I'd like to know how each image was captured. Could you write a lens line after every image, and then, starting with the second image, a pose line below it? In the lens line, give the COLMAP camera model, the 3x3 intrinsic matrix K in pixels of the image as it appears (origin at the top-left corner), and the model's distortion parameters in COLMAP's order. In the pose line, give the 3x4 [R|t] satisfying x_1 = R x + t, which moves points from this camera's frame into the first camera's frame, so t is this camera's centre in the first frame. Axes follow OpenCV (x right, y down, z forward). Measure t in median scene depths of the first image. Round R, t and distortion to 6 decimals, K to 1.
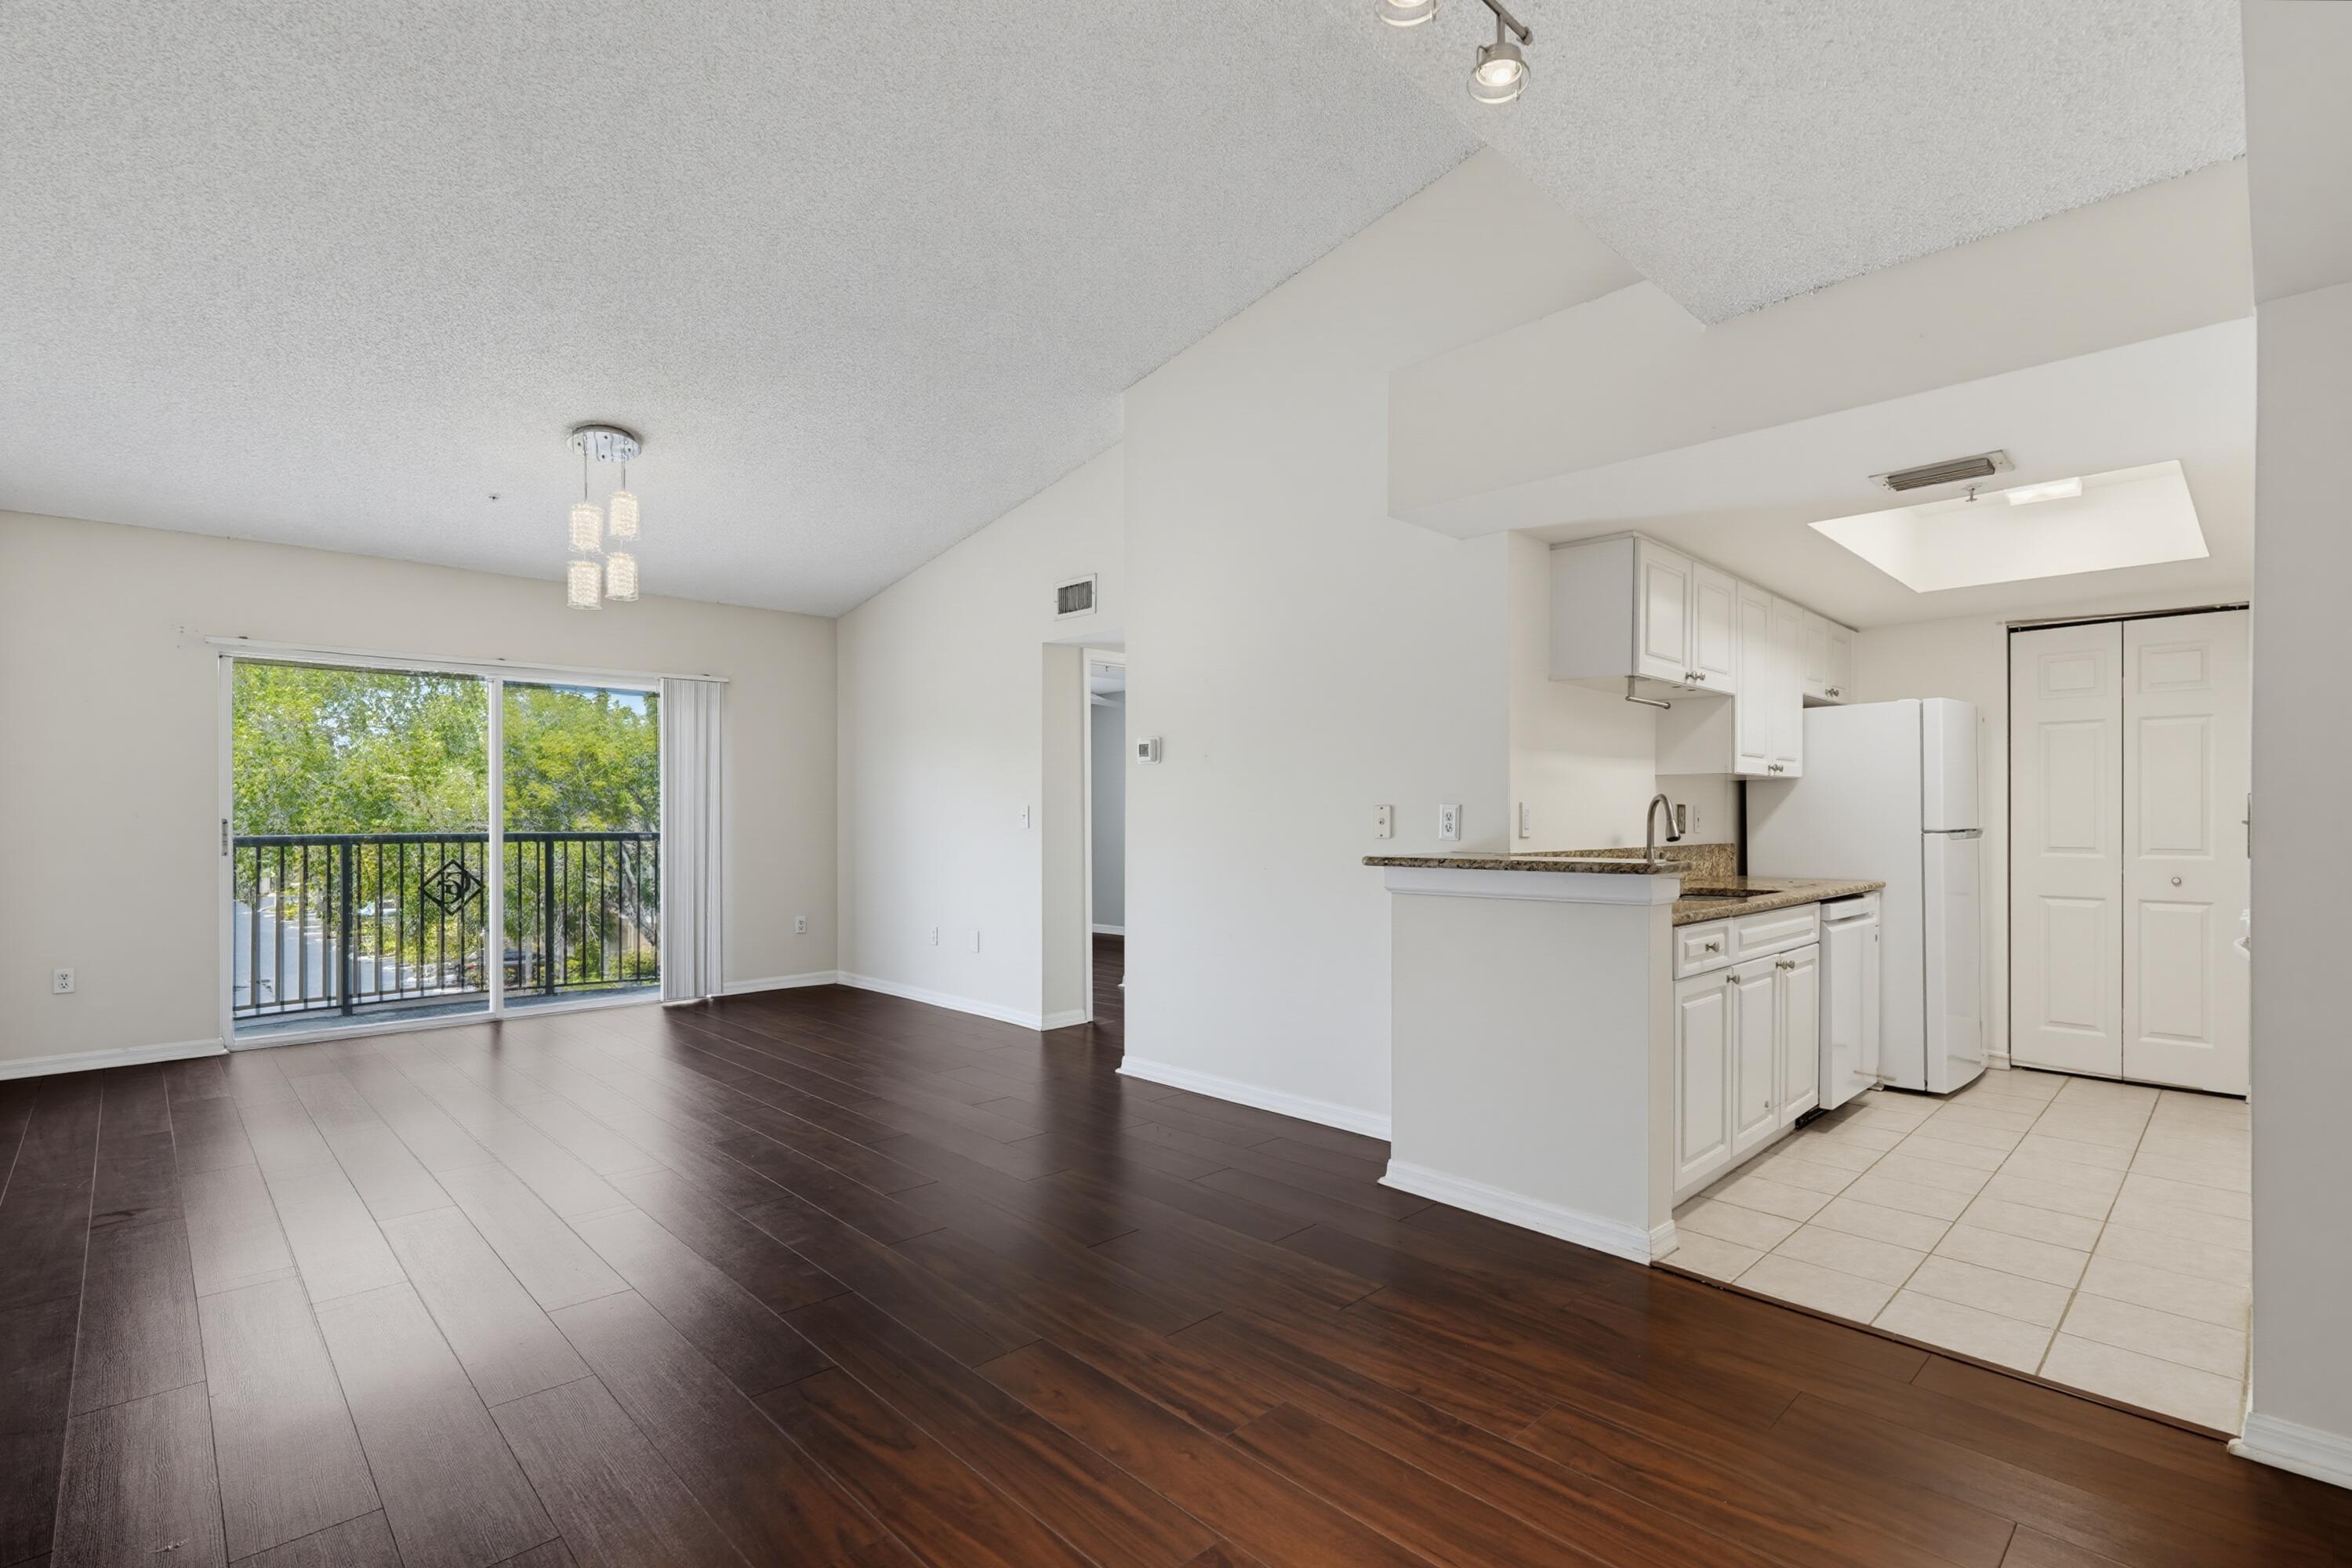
lens RADIAL K [[1077.2, 0, 1216.2], [0, 1077.2, 812.3], [0, 0, 1]] dist [0.001380, 0.001662]
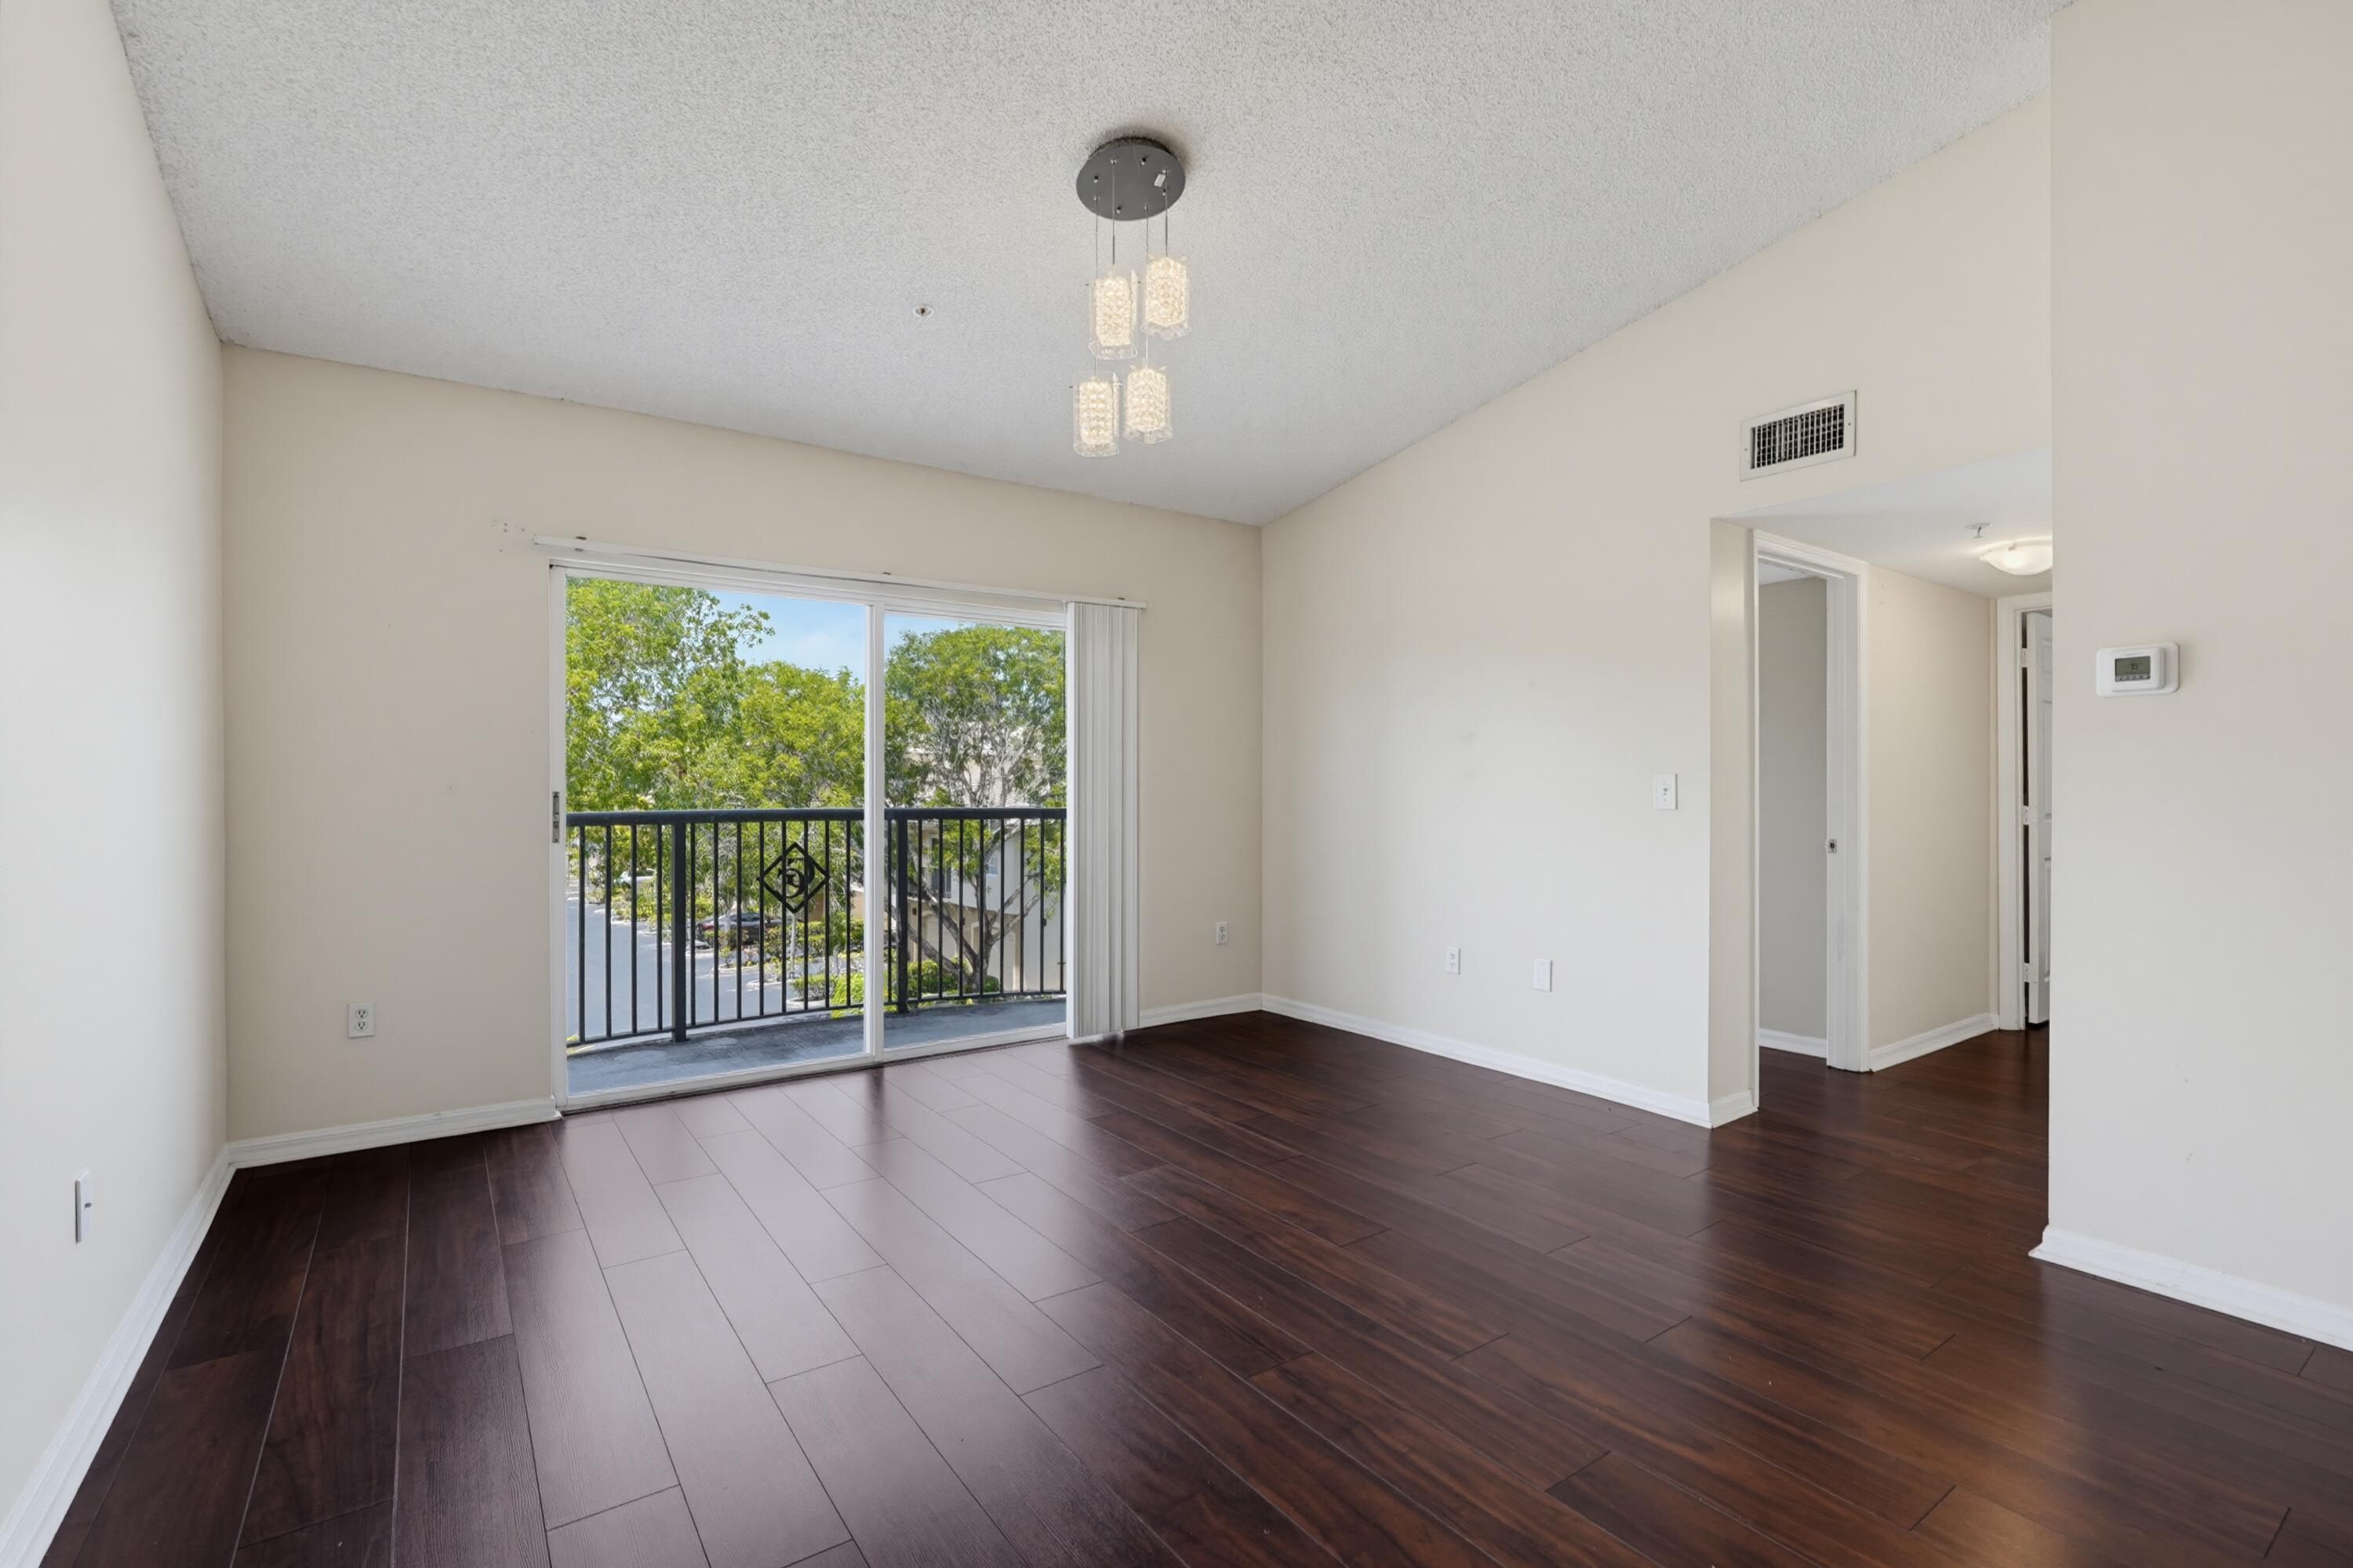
lens RADIAL K [[1061.2, 0, 1233.8], [0, 1061.2, 794.1], [0, 0, 1]] dist [-0.002487, 0.000438]
pose [[0.991040, 0.004845, -0.133475, -0.306181], [-0.003847, 0.999963, 0.007739, 0.001501], [0.133507, -0.007156, 0.991022, 0.292633]]
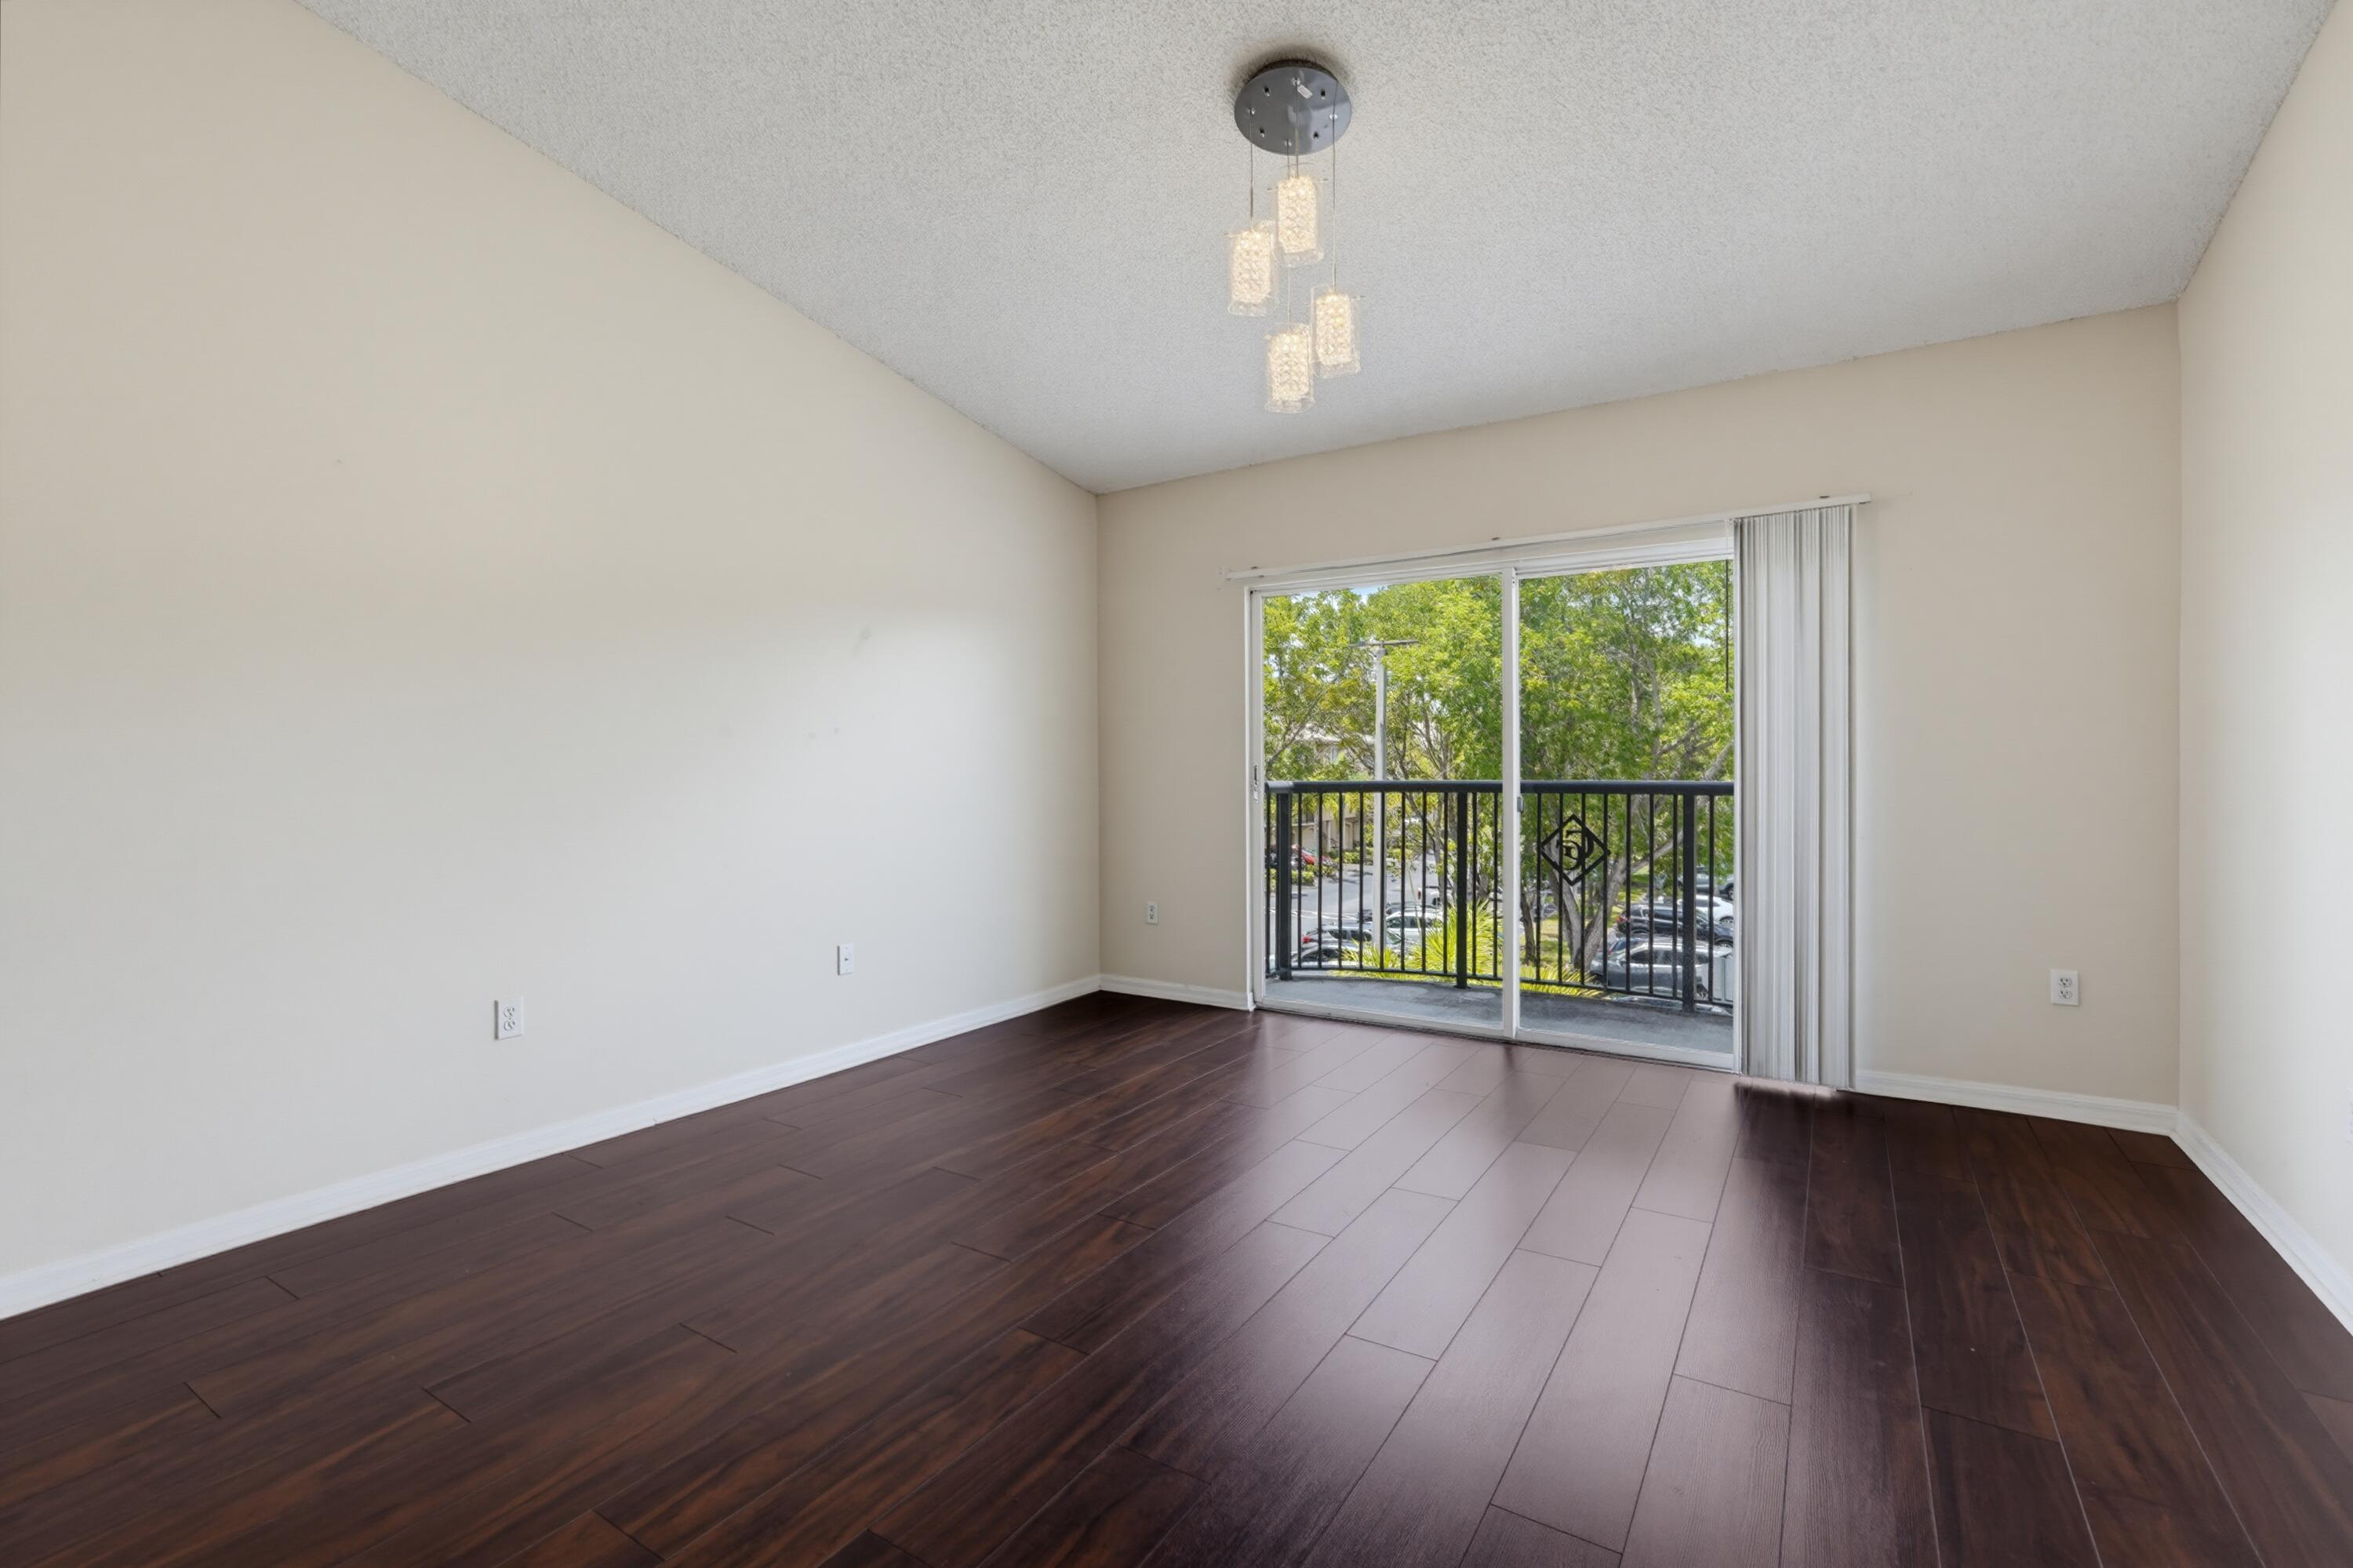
lens RADIAL K [[1078.9, 0, 1176.5], [0, 1078.9, 784.0], [0, 0, 1]] dist [-0.000185, 0.000310]
pose [[0.220072, 0.017507, -0.975327, -0.009162], [0.006621, 0.999789, 0.019440, 0.005015], [0.975461, -0.010736, 0.219910, 0.585096]]
